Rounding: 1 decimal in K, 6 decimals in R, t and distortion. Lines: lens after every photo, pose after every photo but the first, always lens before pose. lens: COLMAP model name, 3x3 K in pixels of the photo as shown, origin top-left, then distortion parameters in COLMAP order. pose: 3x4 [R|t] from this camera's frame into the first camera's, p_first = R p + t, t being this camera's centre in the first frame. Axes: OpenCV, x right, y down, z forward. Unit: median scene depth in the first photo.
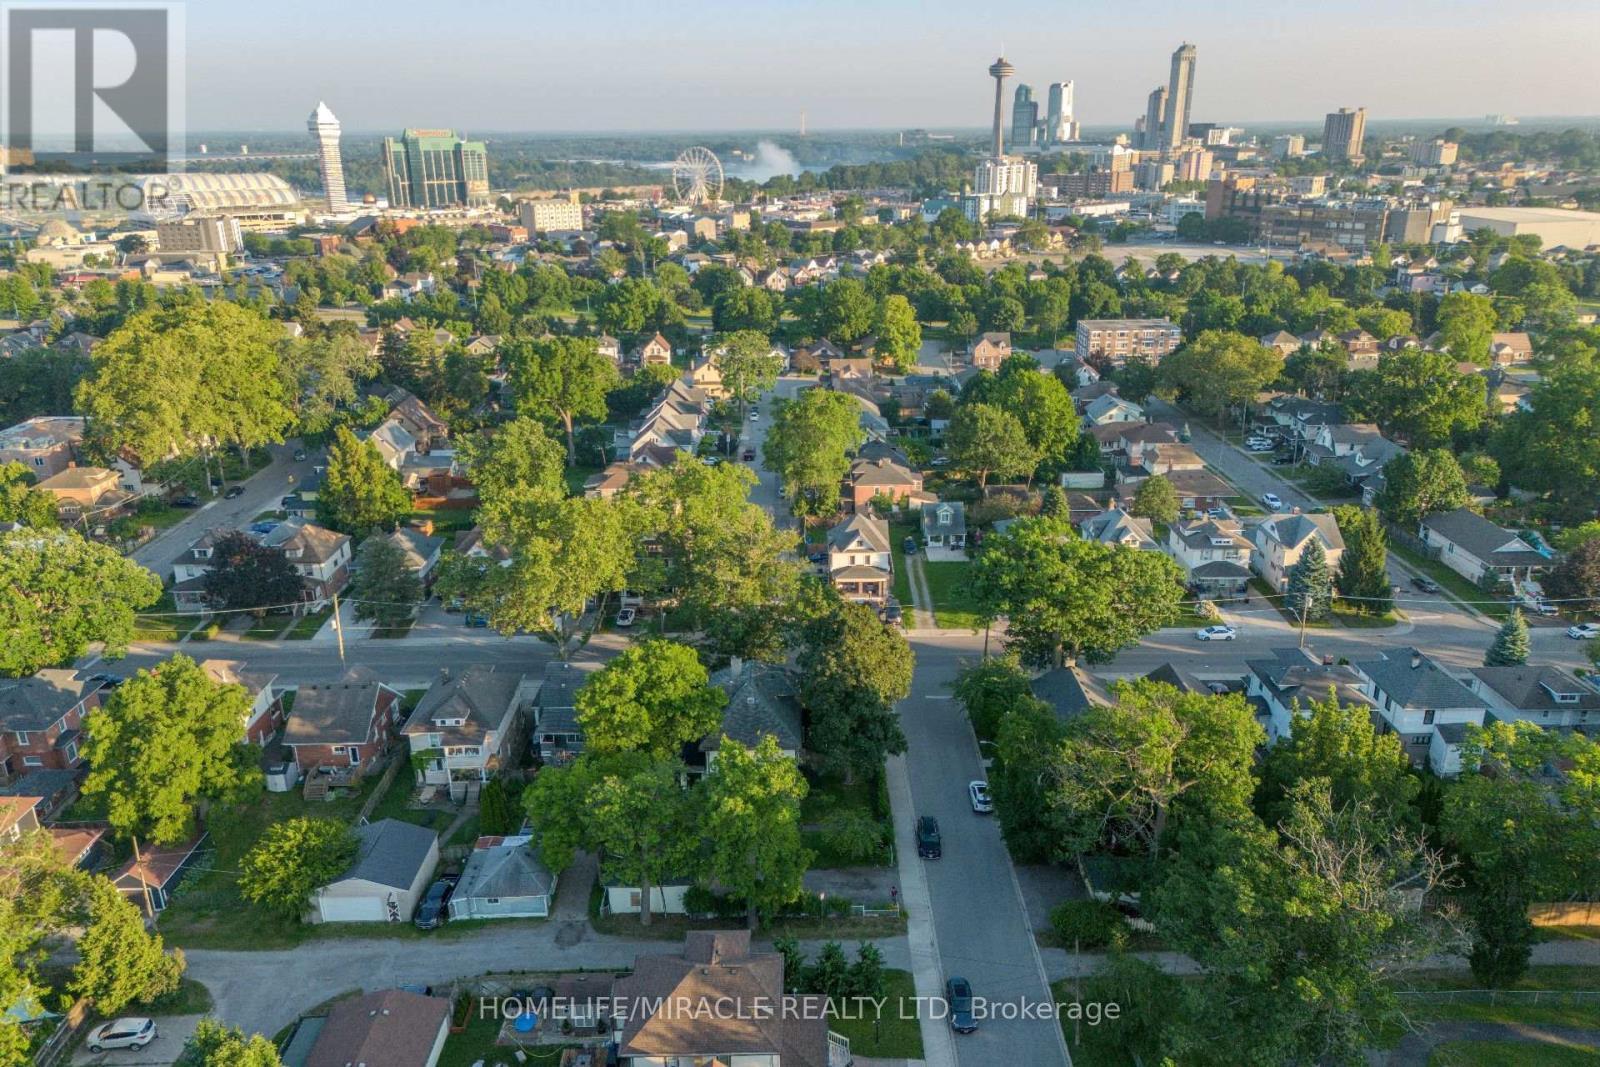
lens RADIAL K [[1127.4, 0, 800.0], [0, 1127.4, 533.5], [0, 0, 1]] dist [0.076418, -0.071489]
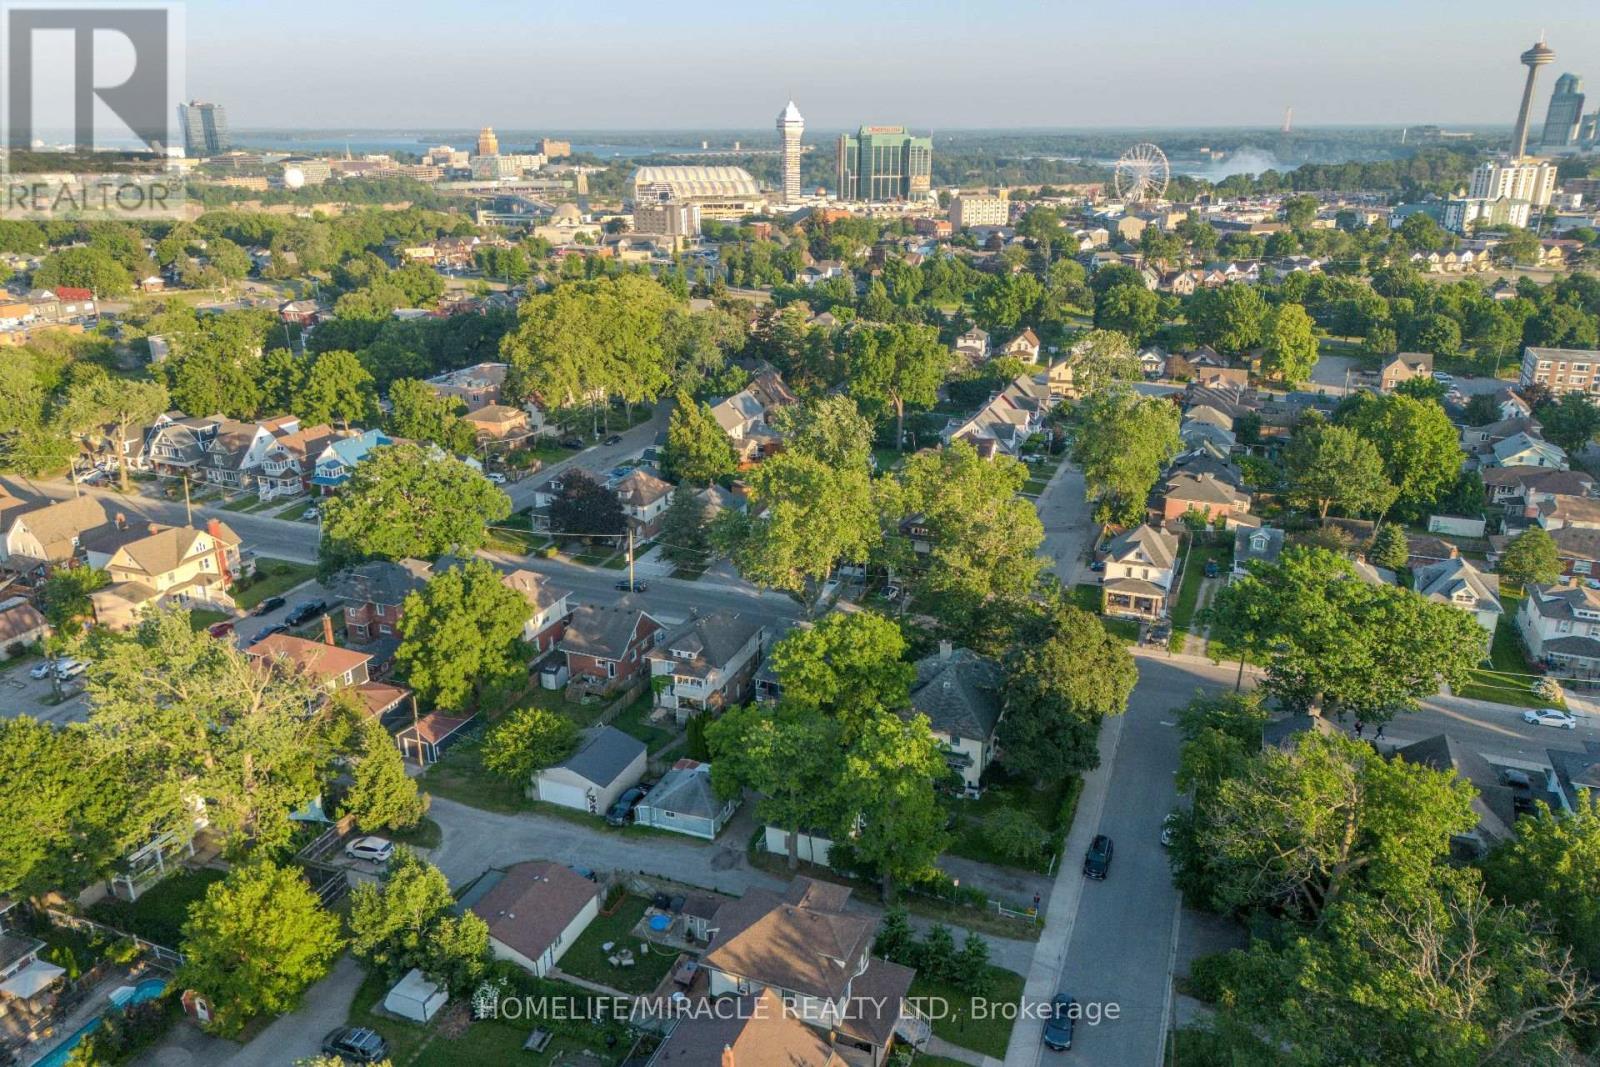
lens RADIAL K [[1127.4, 0, 800.0], [0, 1127.4, 533.5], [0, 0, 1]] dist [0.076418, -0.071489]
pose [[0.927807, 0.133133, -0.348497, 0.088551], [-0.132458, 0.990851, 0.025882, 0.002559], [0.348755, 0.022148, 0.936952, 0.001472]]
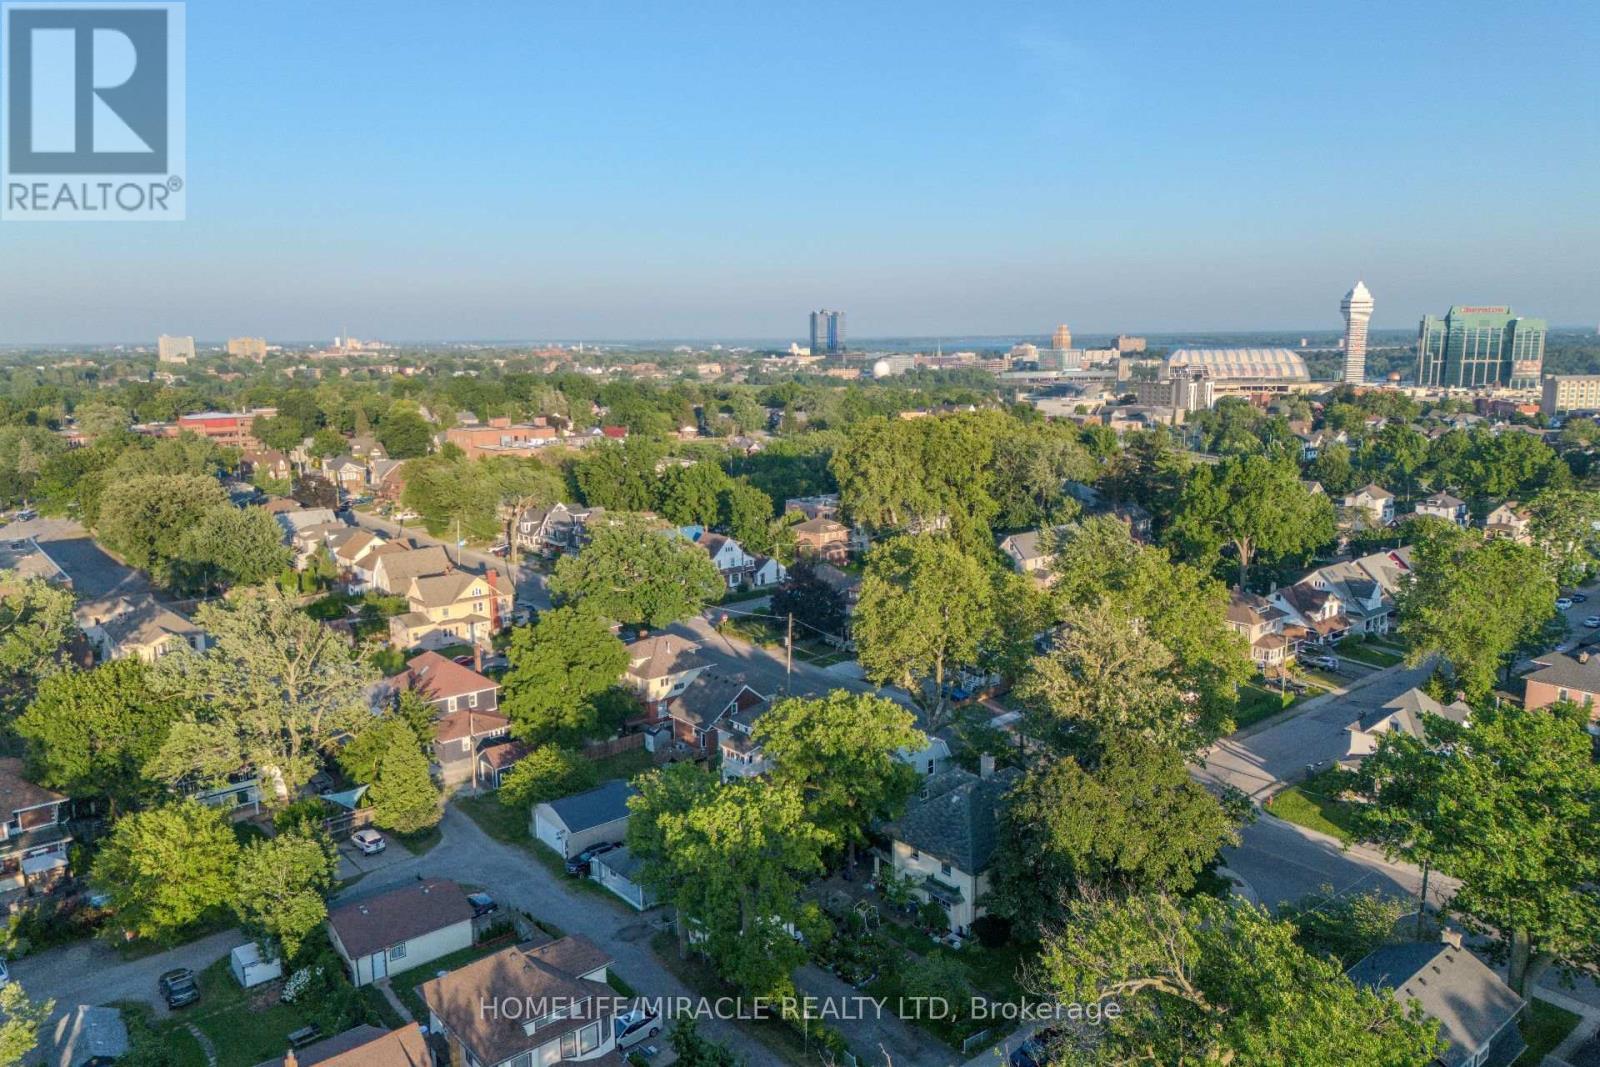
lens RADIAL K [[1127.4, 0, 800.0], [0, 1127.4, 533.5], [0, 0, 1]] dist [0.076418, -0.071489]
pose [[0.635938, 0.137895, -0.759321, 0.254305], [-0.258148, 0.965239, -0.040911, 0.013061], [0.727284, 0.222034, 0.649429, 0.179945]]
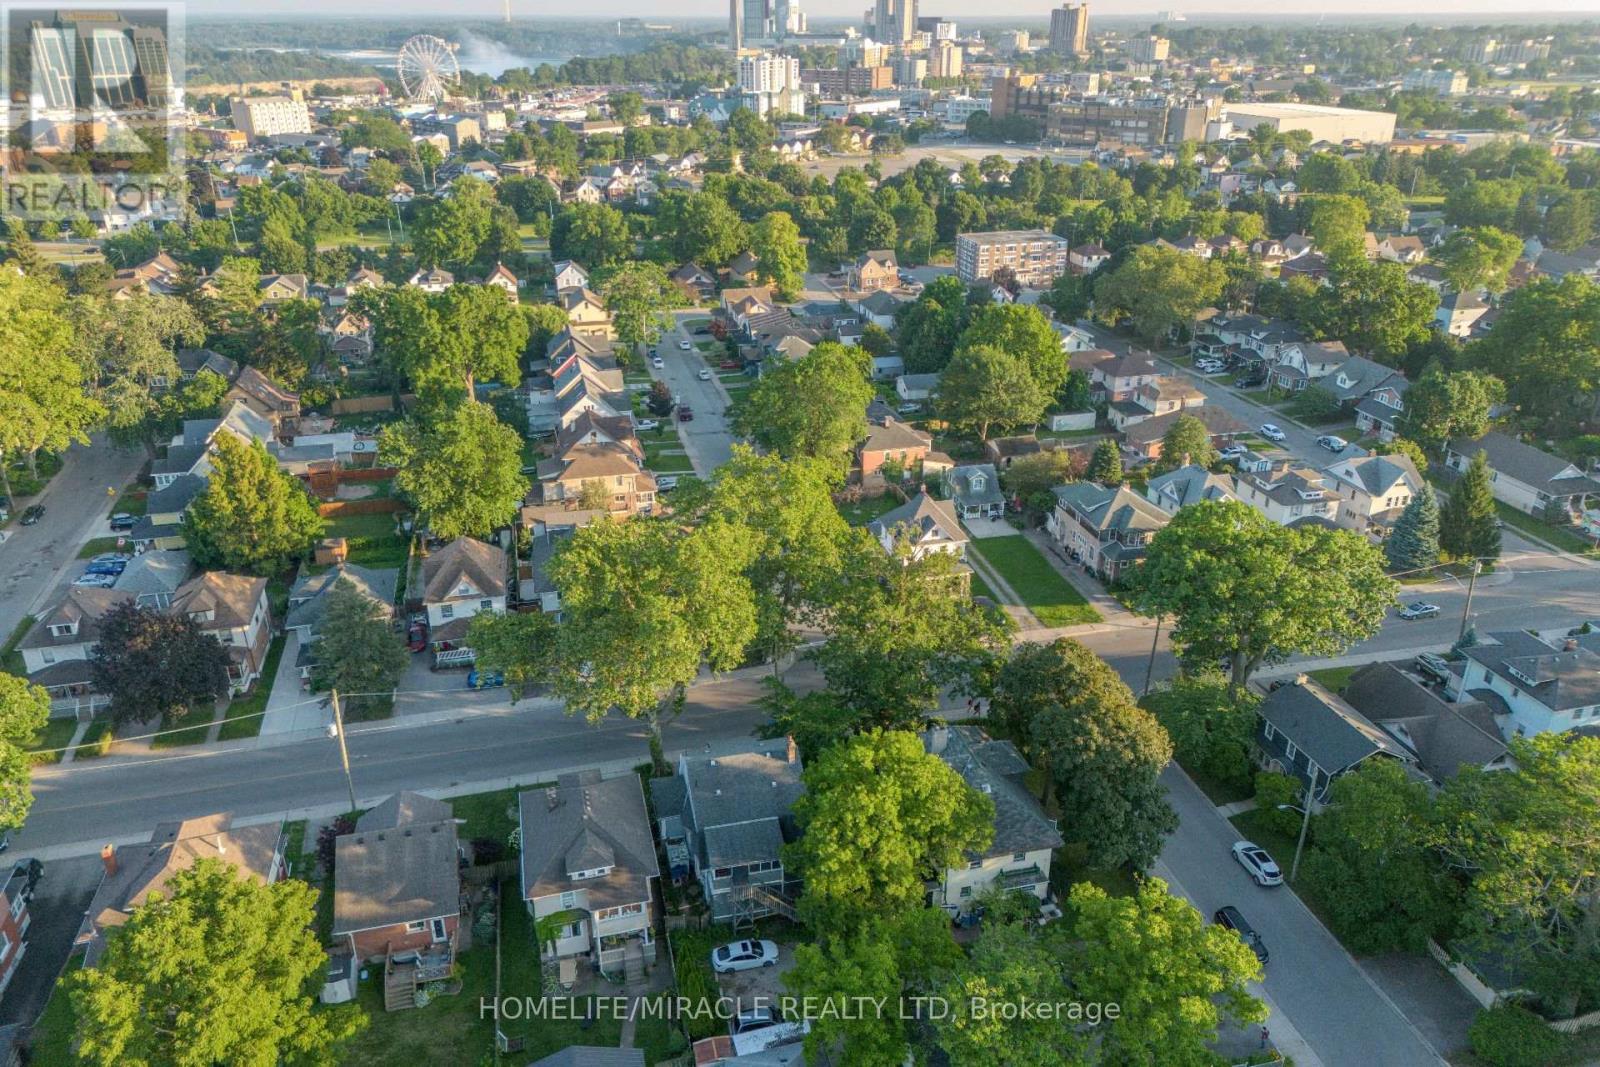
lens RADIAL K [[1127.4, 0, 800.0], [0, 1127.4, 533.5], [0, 0, 1]] dist [0.076418, -0.071489]
pose [[0.971679, -0.090105, 0.218452, -0.169194], [0.071849, 0.993335, 0.090133, -0.054756], [-0.225118, -0.071884, 0.971676, 0.152855]]
